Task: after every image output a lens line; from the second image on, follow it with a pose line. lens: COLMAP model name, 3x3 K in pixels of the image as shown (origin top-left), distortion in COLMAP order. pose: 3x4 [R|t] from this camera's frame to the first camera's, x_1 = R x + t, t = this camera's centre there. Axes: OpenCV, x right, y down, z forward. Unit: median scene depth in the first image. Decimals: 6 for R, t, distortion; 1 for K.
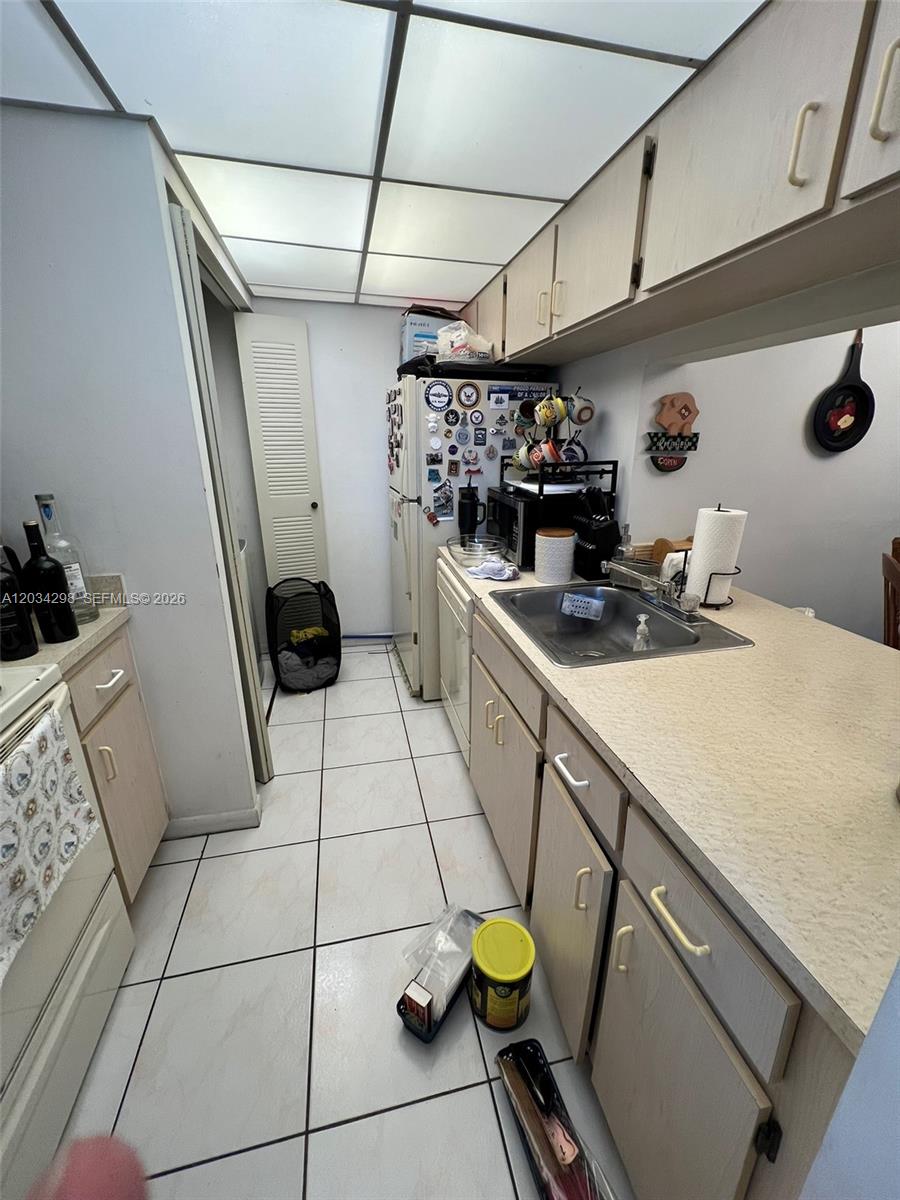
lens RADIAL K [[484.2, 0, 450.7], [0, 484.2, 600.7], [0, 0, 1]] dist [-0.001318, 0.000171]
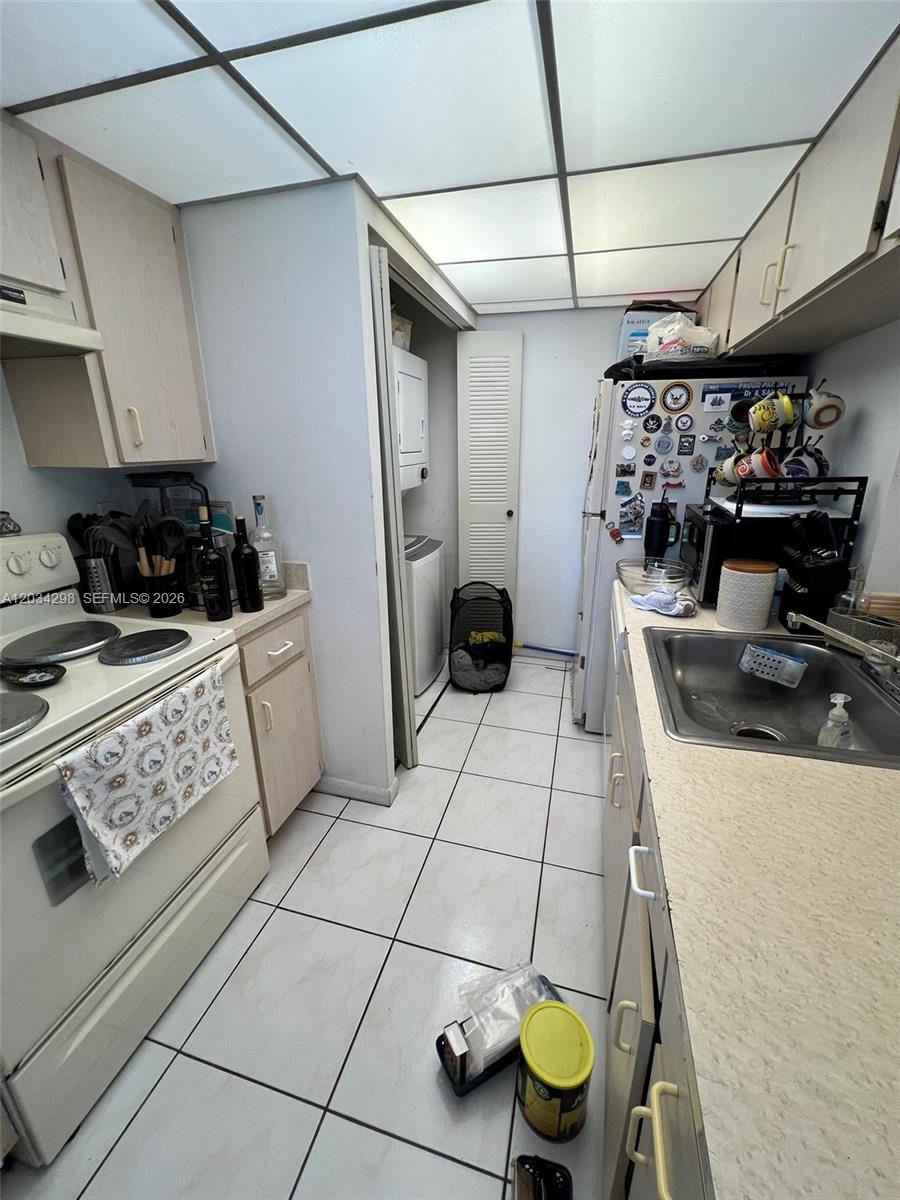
lens RADIAL K [[484.2, 0, 451.4], [0, 484.2, 600.2], [0, 0, 1]] dist [-0.001318, 0.000171]
pose [[0.879037, 0.136911, -0.456673, 0.158963], [-0.142965, 0.989495, 0.021461, -0.033514], [0.454813, 0.046424, 0.889376, 0.080740]]
